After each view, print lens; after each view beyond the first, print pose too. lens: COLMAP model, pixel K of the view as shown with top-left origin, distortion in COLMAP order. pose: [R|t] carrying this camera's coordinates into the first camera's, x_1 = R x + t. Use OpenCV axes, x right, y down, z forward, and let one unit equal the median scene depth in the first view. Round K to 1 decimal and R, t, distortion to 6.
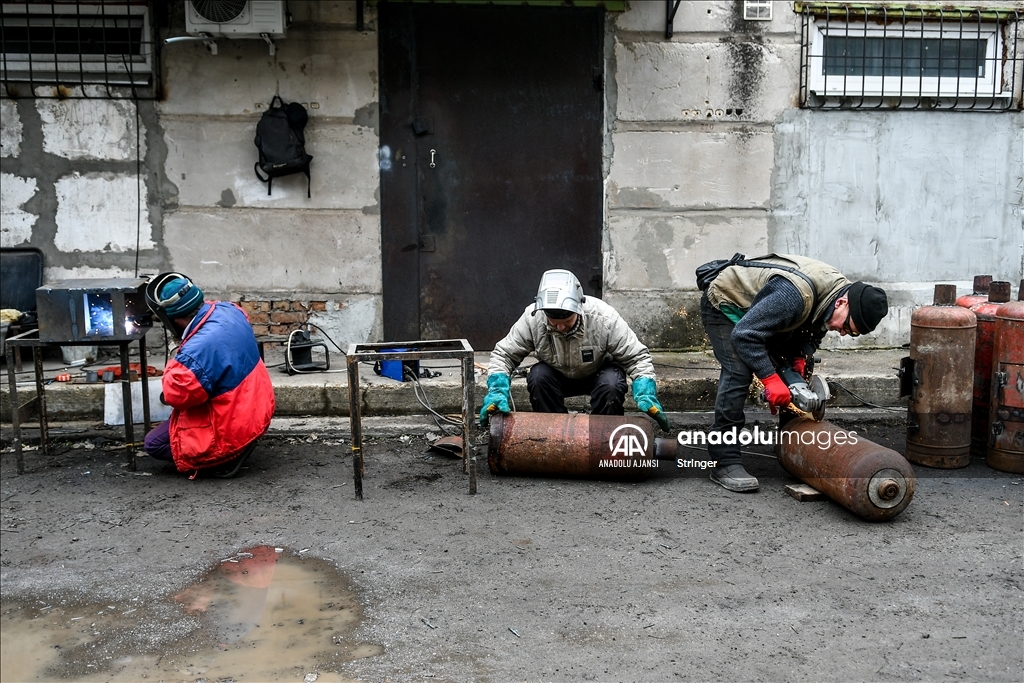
lens RADIAL K [[828.0, 0, 487.0], [0, 828.0, 340.7], [0, 0, 1]] dist [-0.009511, -0.007895]
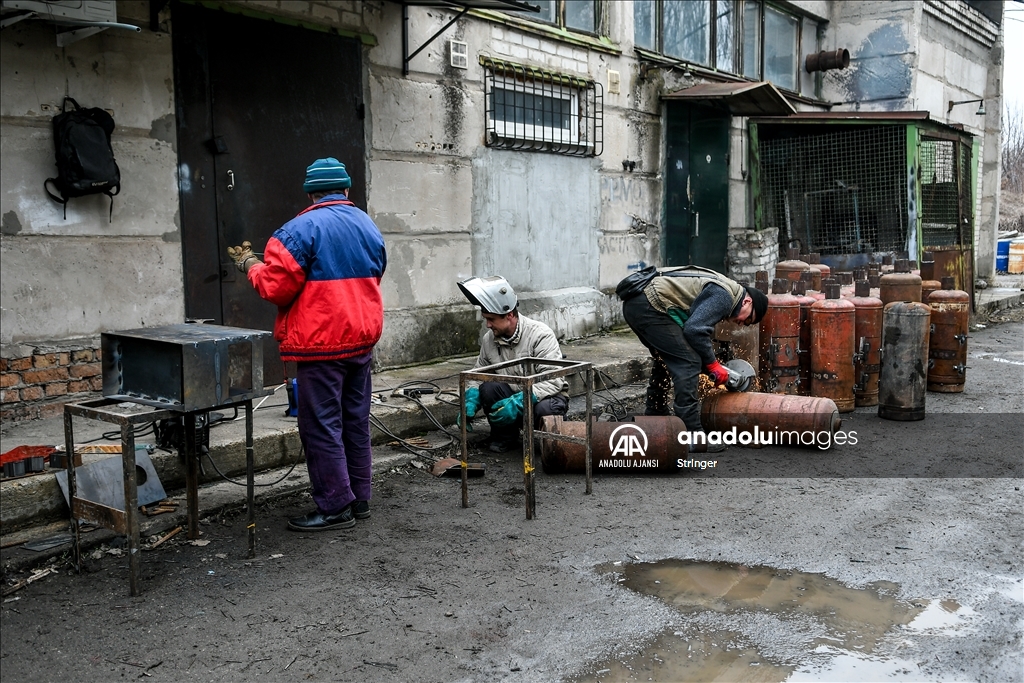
lens RADIAL K [[822.5, 0, 499.9], [0, 822.5, 341.4], [0, 0, 1]] dist [-0.010523, -0.006026]
pose [[0.769496, -0.089484, 0.632352, -0.431447], [0.105288, 0.994362, 0.012590, -0.023034], [-0.629913, 0.056891, 0.774579, 0.120451]]
